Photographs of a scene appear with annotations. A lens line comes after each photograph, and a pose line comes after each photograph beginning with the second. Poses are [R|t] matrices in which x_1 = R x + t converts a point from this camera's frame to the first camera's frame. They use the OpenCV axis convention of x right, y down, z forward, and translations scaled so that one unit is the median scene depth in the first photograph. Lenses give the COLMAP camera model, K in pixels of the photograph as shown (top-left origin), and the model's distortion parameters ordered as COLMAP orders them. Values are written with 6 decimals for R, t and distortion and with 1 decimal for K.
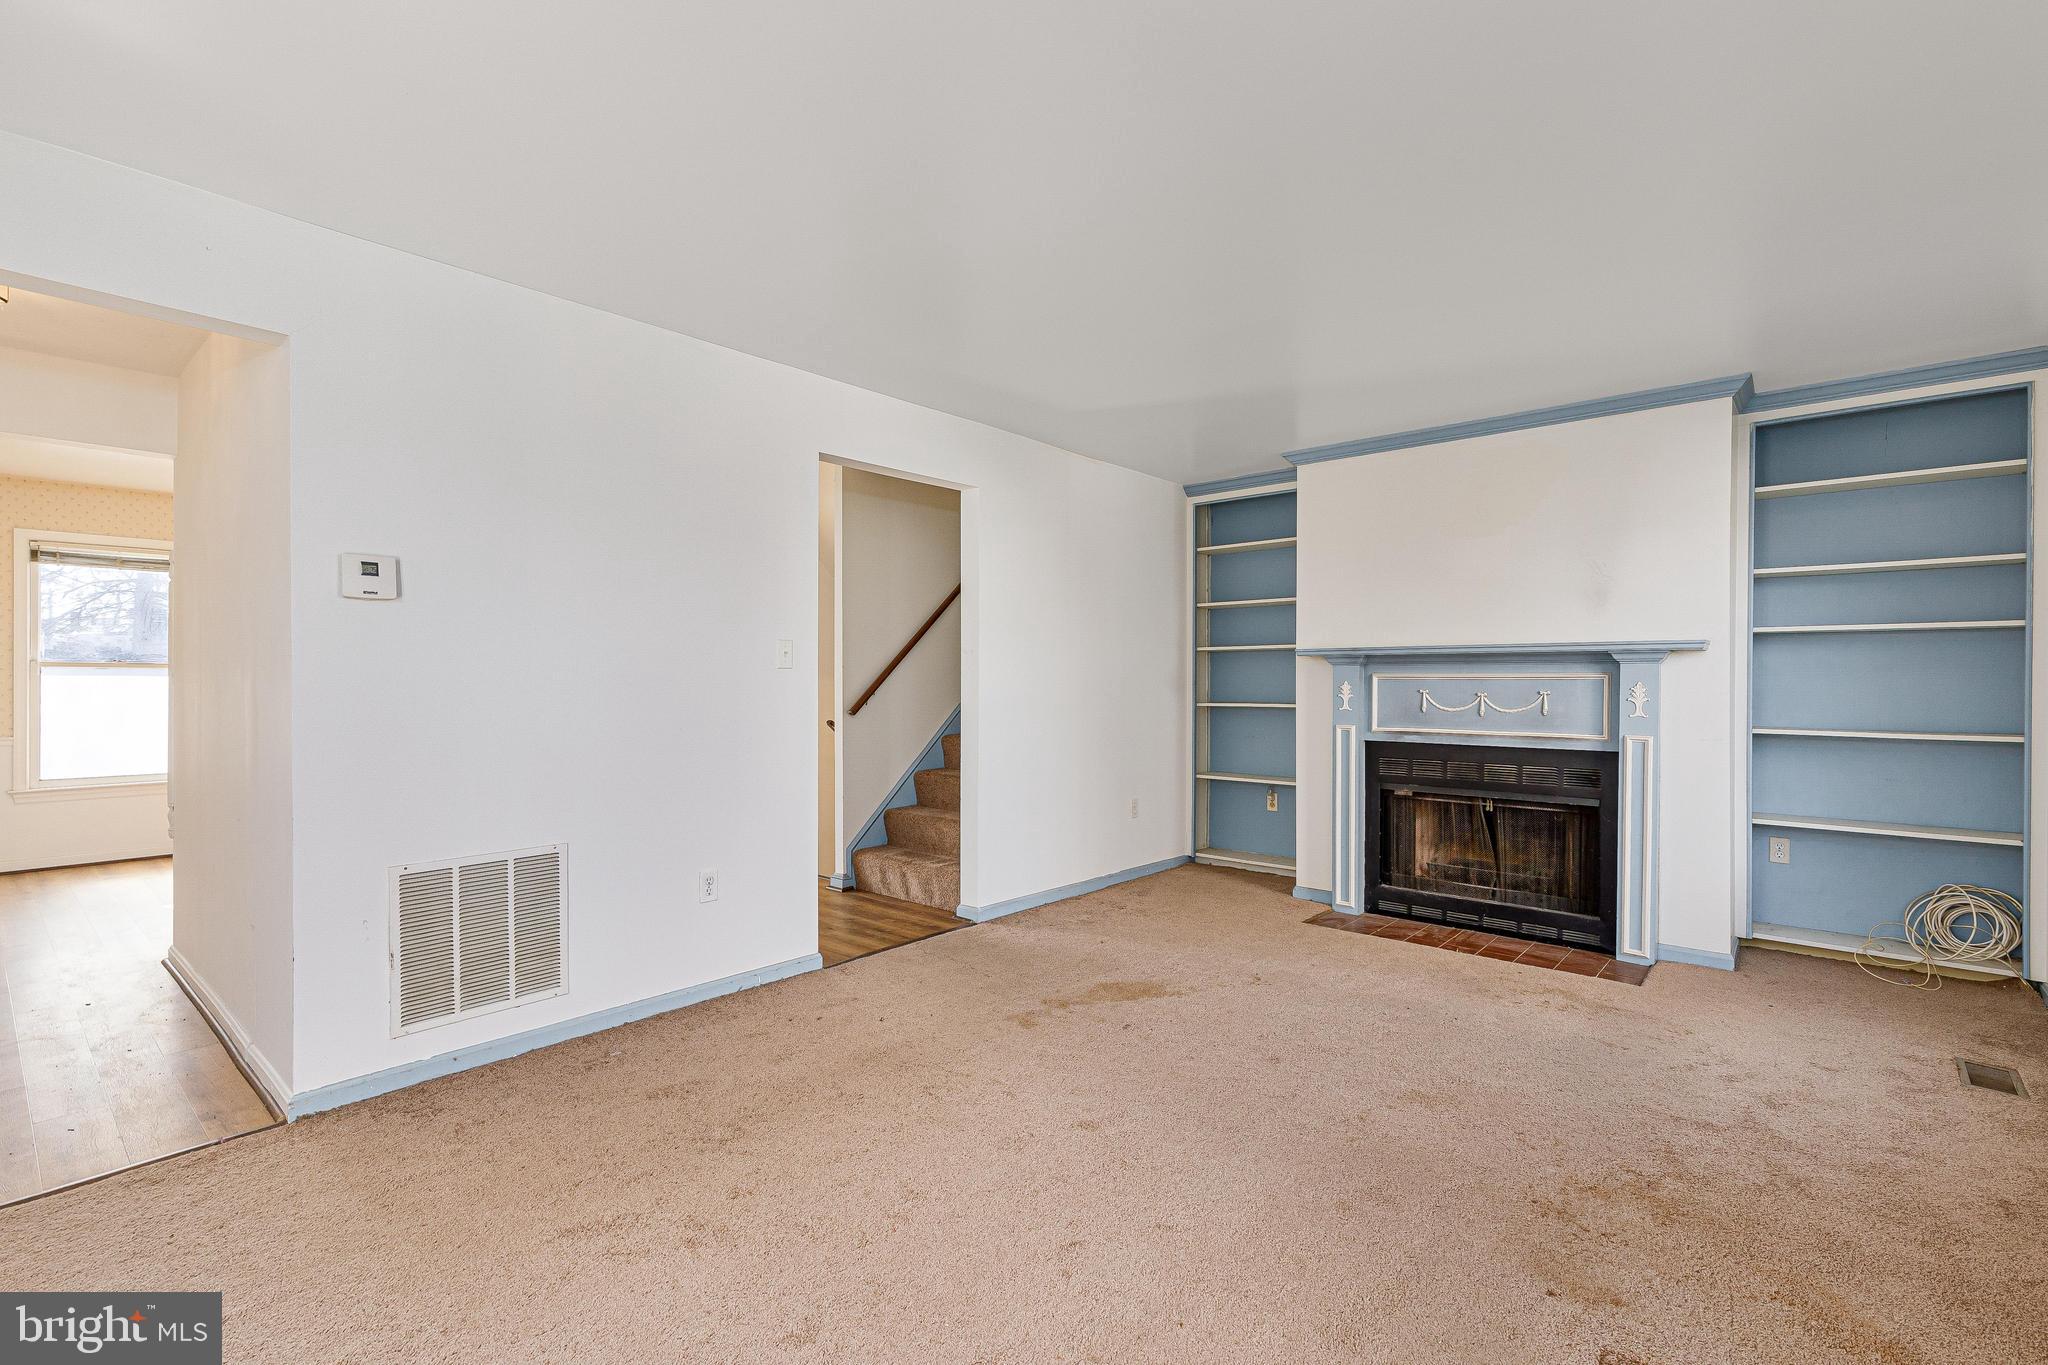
lens RADIAL K [[927.2, 0, 1012.7], [0, 927.2, 684.2], [0, 0, 1]] dist [0.011346, -0.001955]
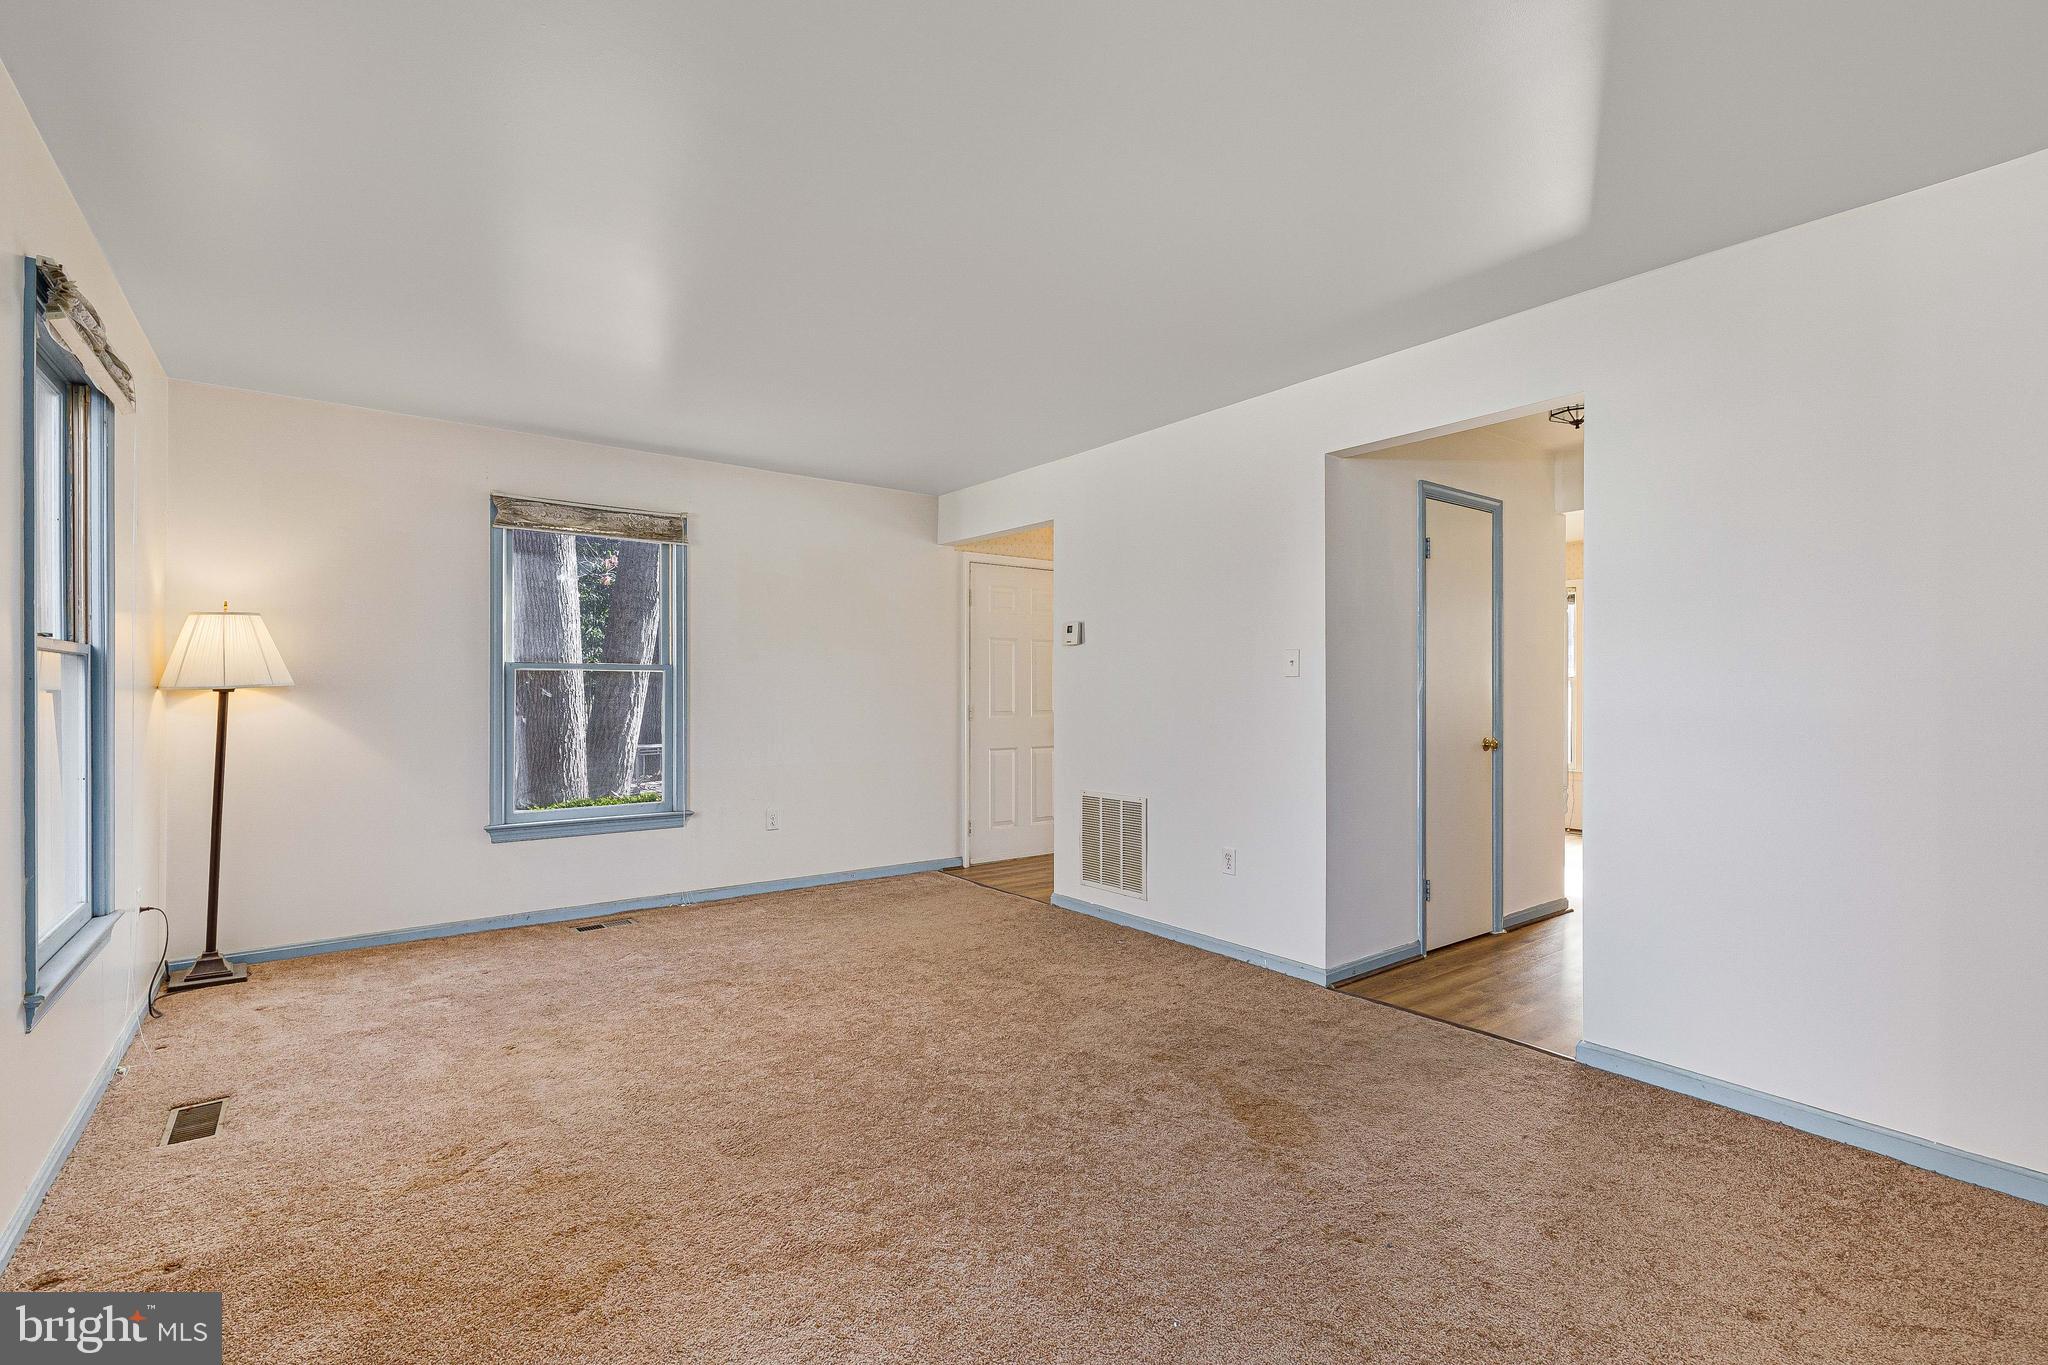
lens RADIAL K [[927.2, 0, 1012.4], [0, 927.2, 687.0], [0, 0, 1]] dist [0.011346, -0.001955]
pose [[-0.209622, 0.000932, -0.977782, 1.044663], [0.000581, 0.999999, 0.000829, -0.008821], [0.977782, -0.000394, -0.209623, 1.143874]]
